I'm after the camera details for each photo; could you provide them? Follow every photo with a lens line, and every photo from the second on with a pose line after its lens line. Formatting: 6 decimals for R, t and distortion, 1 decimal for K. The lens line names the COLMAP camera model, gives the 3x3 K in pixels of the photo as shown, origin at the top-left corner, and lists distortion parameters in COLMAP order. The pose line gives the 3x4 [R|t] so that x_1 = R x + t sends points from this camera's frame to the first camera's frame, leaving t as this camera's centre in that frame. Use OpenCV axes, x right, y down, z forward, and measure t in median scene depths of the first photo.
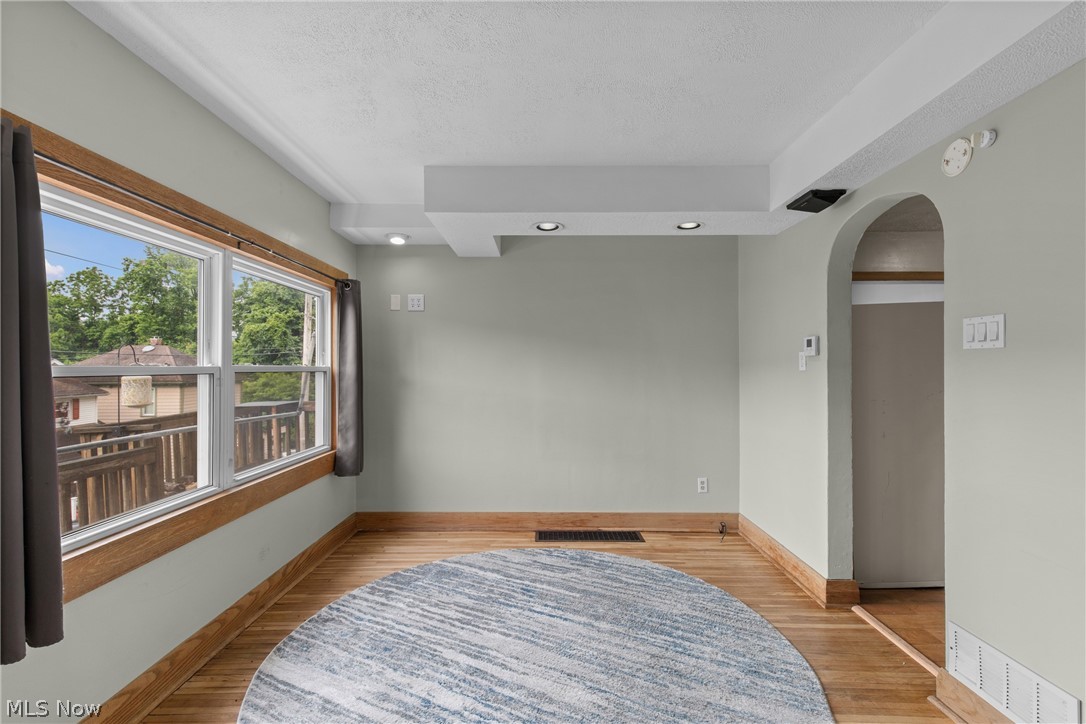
lens RADIAL K [[496.5, 0, 537.8], [0, 496.5, 363.7], [0, 0, 1]] dist [0.011364, -0.000460]
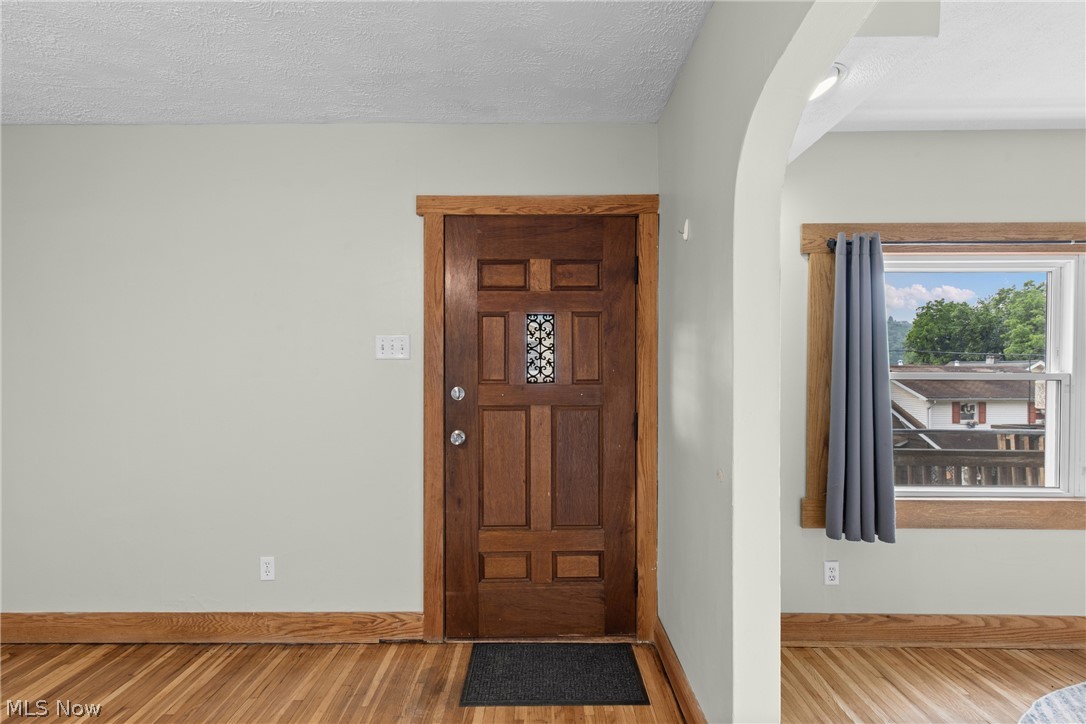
lens RADIAL K [[496.5, 0, 541.5], [0, 496.5, 371.0], [0, 0, 1]] dist [0.011364, -0.000460]
pose [[0.005453, 0.011521, -0.999919, 0.410041], [0.002052, 0.999931, 0.011532, -0.014731], [0.999983, -0.002115, 0.005429, -0.084902]]
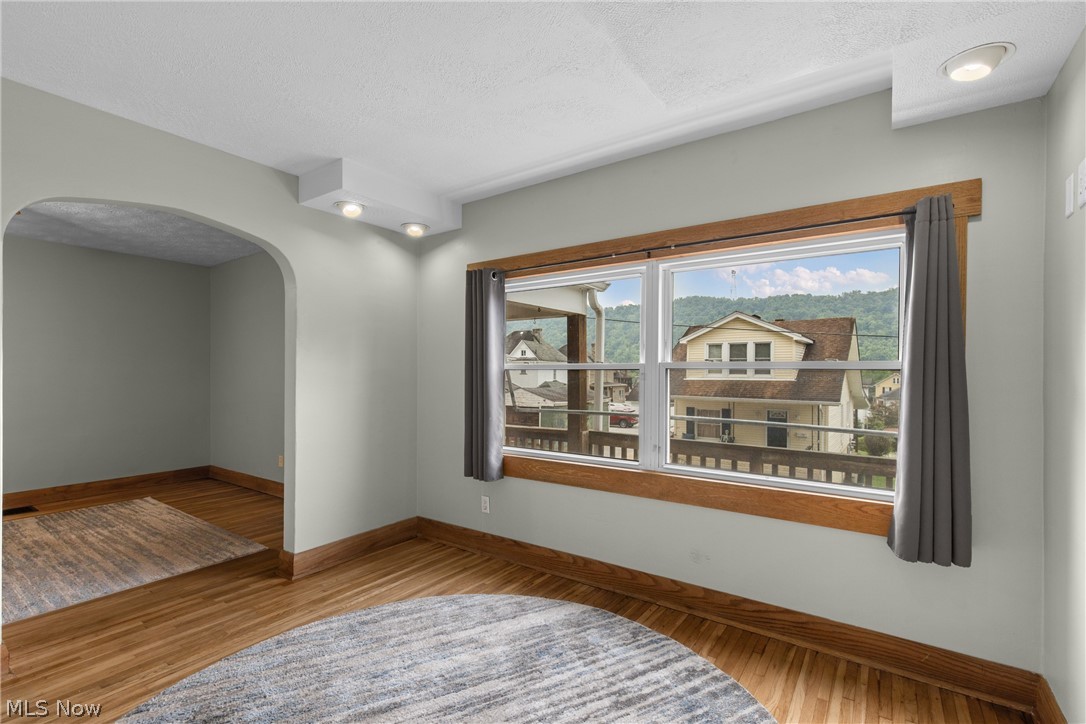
lens RADIAL K [[496.5, 0, 537.6], [0, 496.5, 368.9], [0, 0, 1]] dist [0.011364, -0.000460]
pose [[-0.567570, 0.004276, -0.823314, 0.515143], [0.006008, 0.999981, 0.001051, 0.016290], [0.823303, -0.004350, -0.567586, 1.593295]]
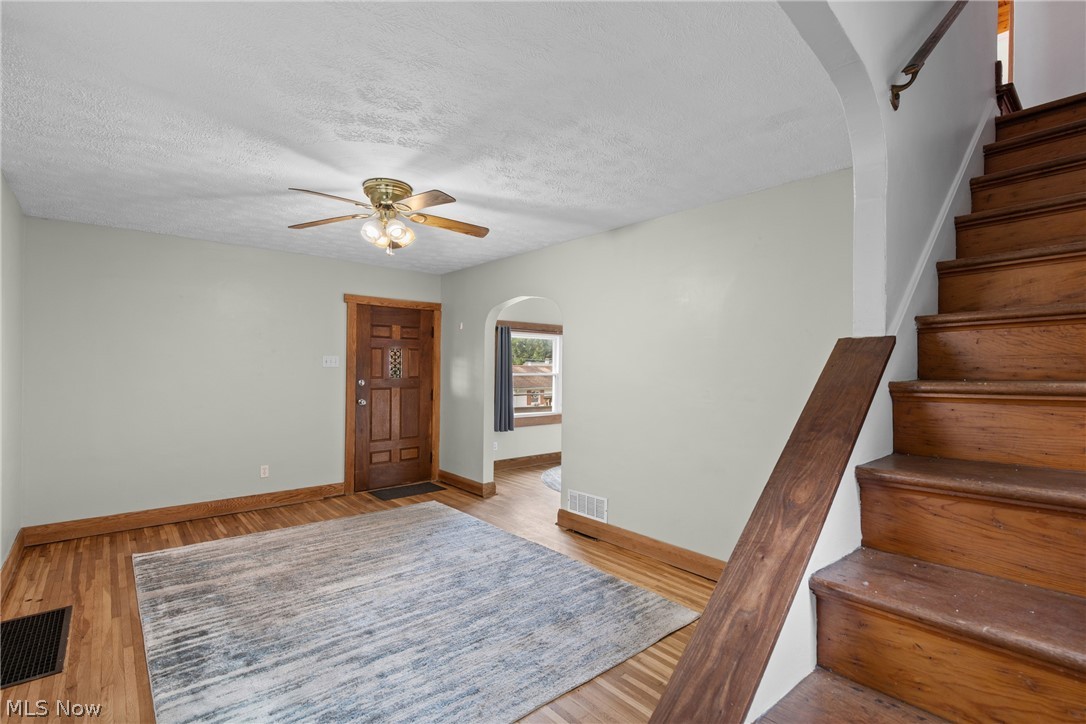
lens RADIAL K [[496.5, 0, 539.4], [0, 496.5, 365.7], [0, 0, 1]] dist [0.011364, -0.000460]
pose [[0.657795, 0.012071, -0.753100, 1.767518], [-0.014237, 0.999892, 0.003592, -0.058835], [0.753062, 0.008359, 0.657896, -1.232402]]
